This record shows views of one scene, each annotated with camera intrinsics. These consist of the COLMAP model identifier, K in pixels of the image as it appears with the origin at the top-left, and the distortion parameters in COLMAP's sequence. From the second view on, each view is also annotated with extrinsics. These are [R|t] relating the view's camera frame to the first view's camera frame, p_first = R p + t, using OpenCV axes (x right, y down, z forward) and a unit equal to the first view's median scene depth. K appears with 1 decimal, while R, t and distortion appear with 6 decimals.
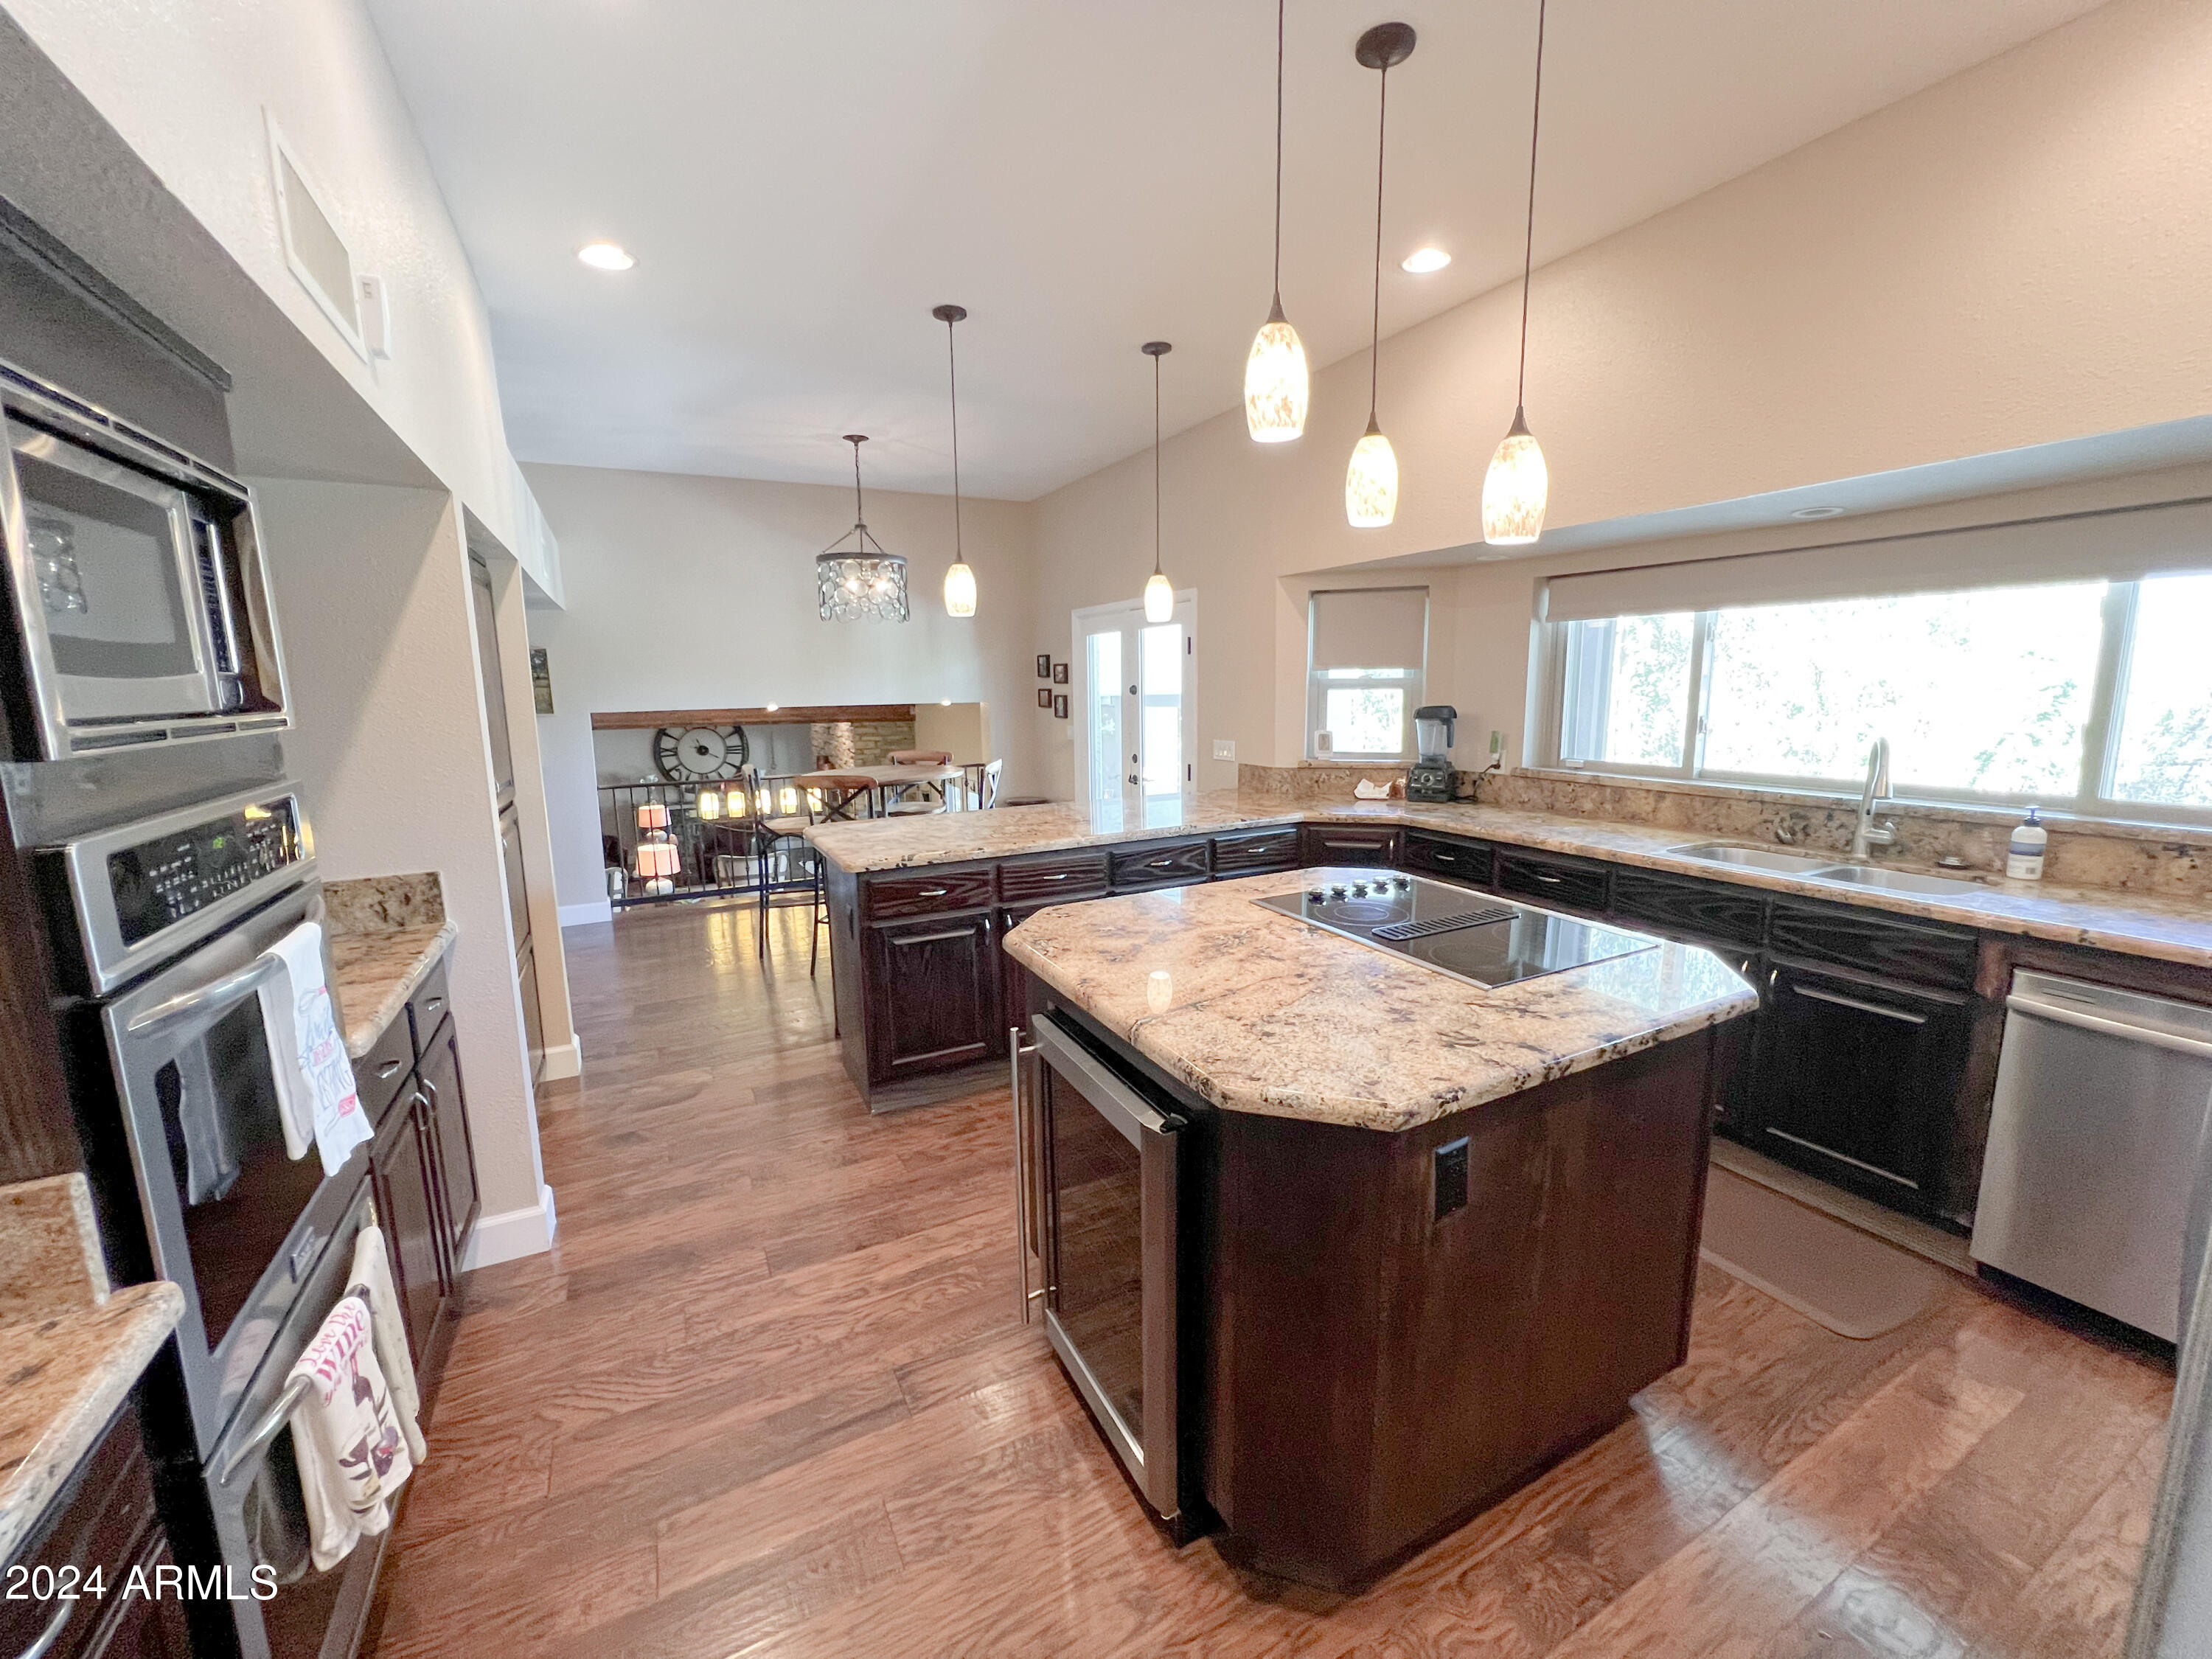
lens RADIAL K [[890.6, 0, 1117.6], [0, 890.6, 823.7], [0, 0, 1]] dist [-0.001399, 0.000457]
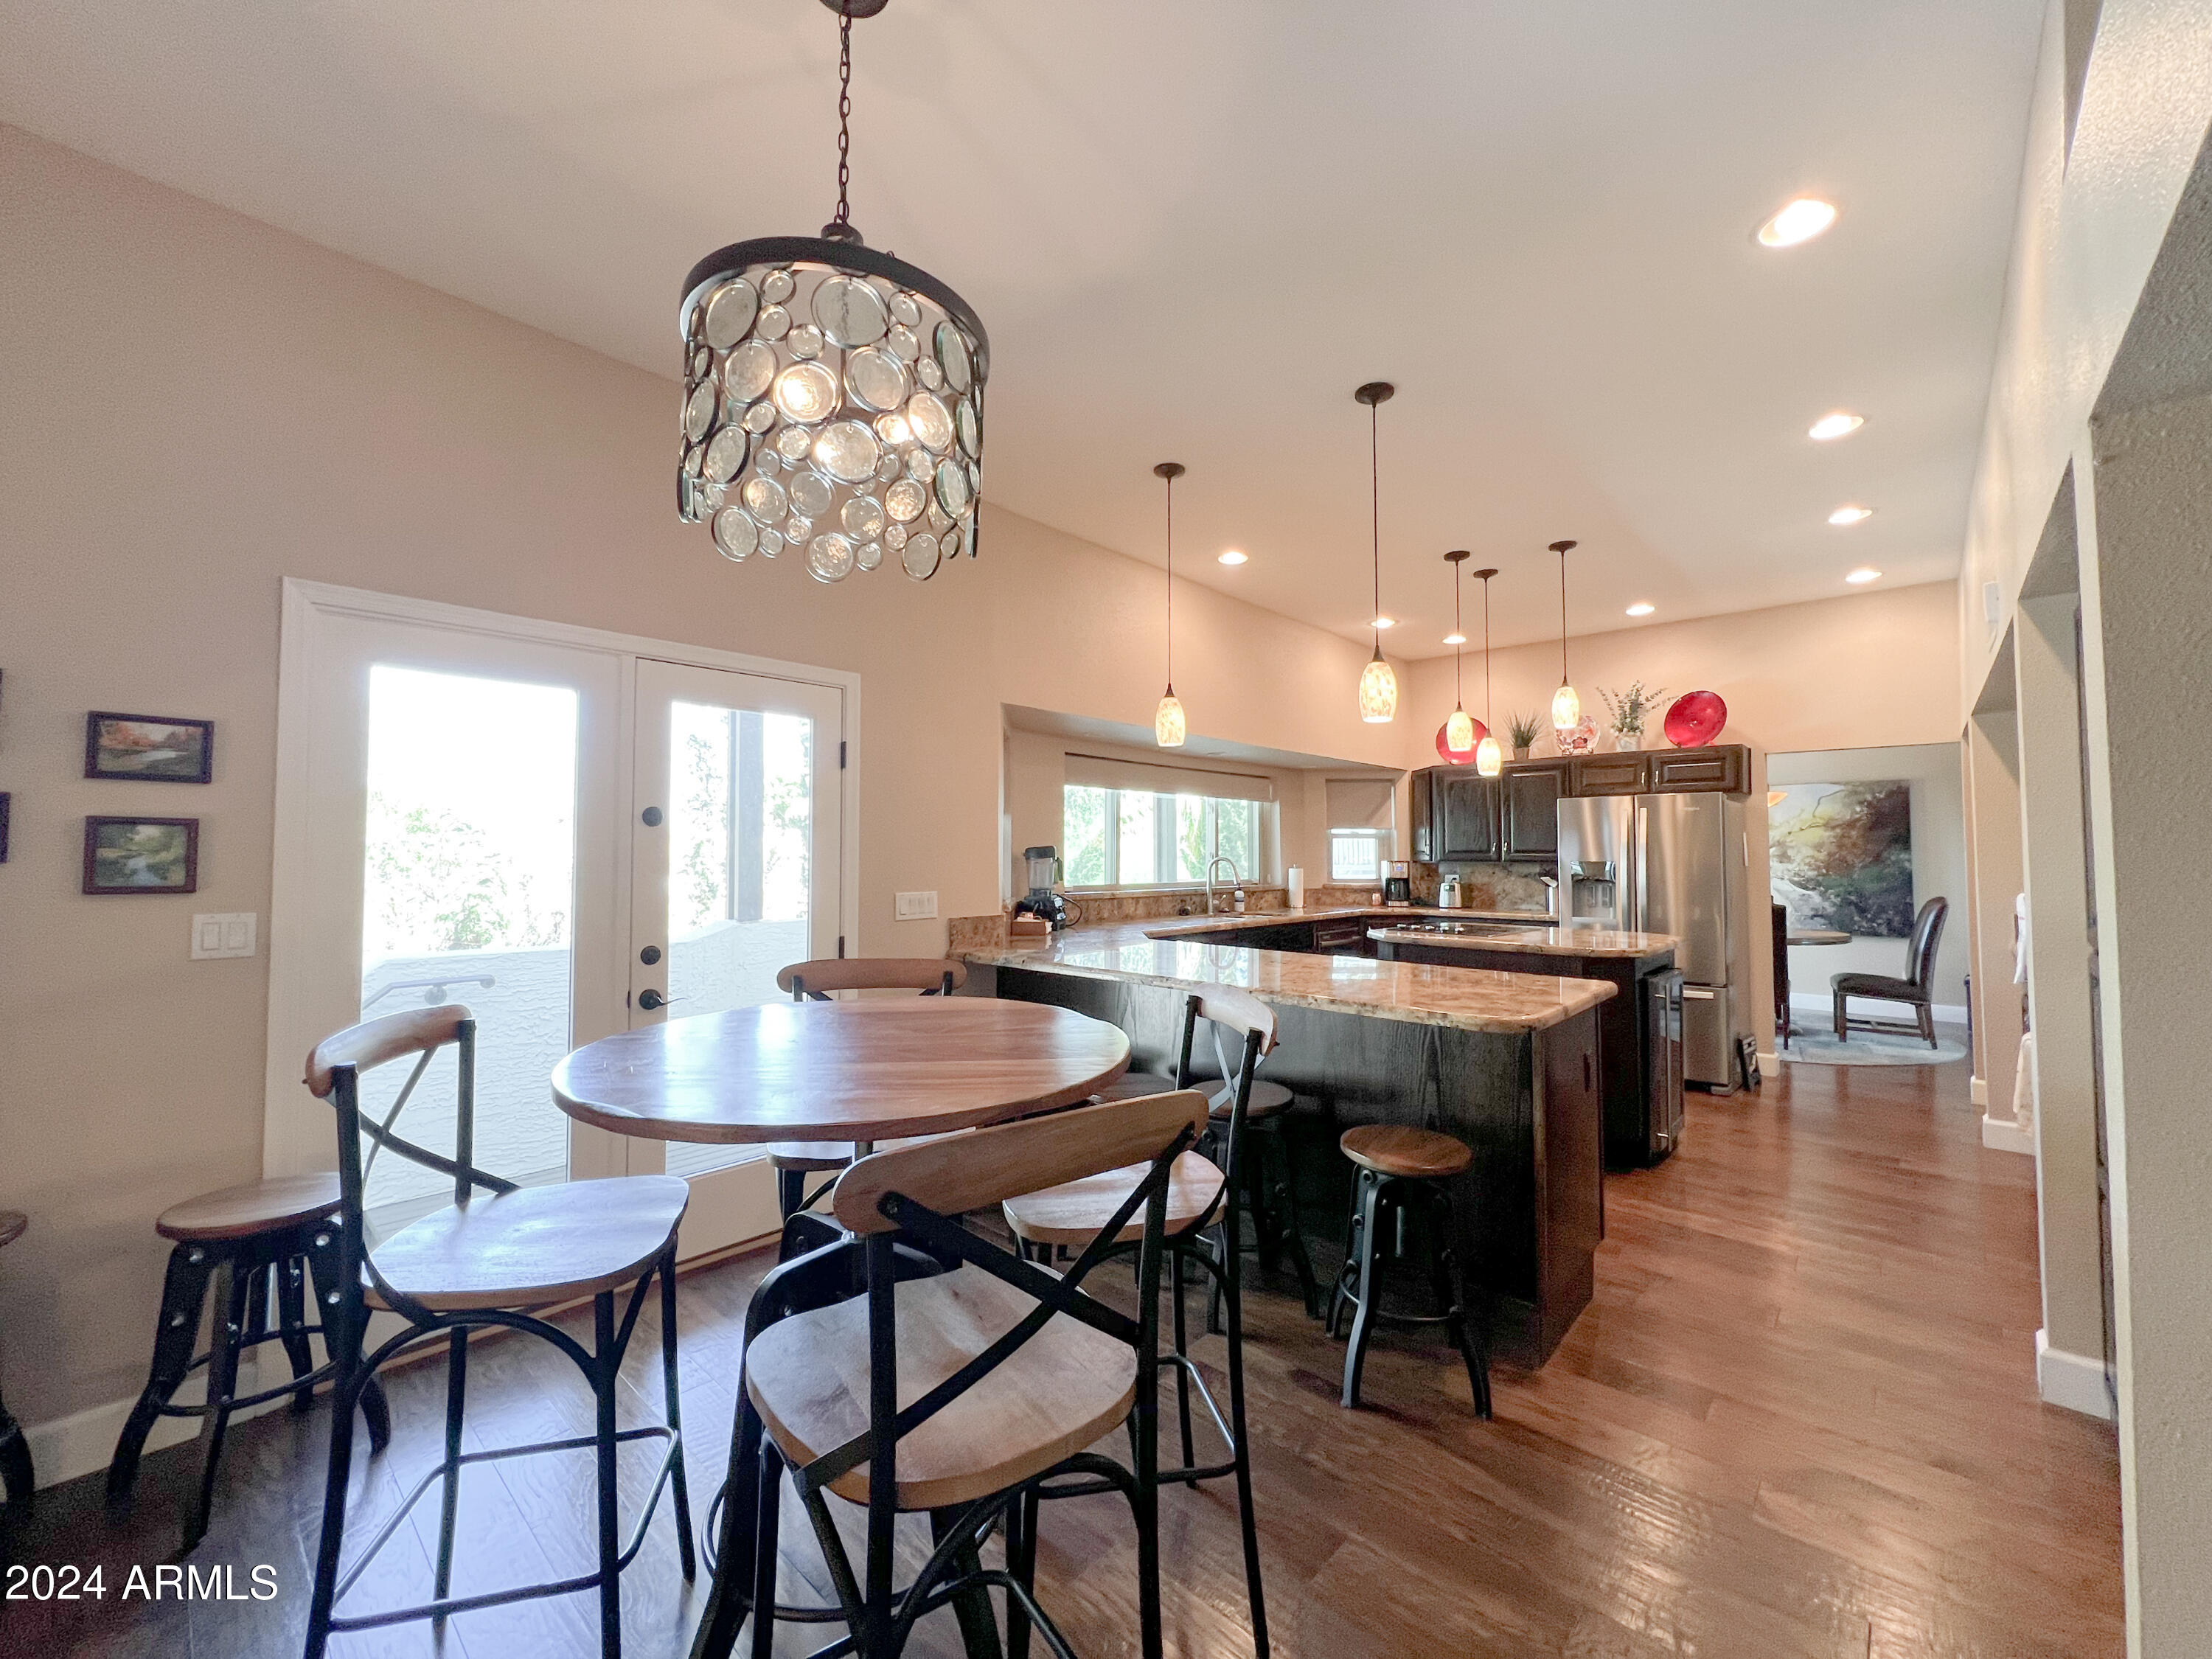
lens RADIAL K [[890.6, 0, 1117.6], [0, 890.6, 823.7], [0, 0, 1]] dist [-0.001399, 0.000457]
pose [[-0.354525, 0.003035, 0.935041, -1.000827], [0.107966, 0.993439, 0.037711, -0.257012], [-0.928792, 0.114322, -0.352527, 1.745713]]
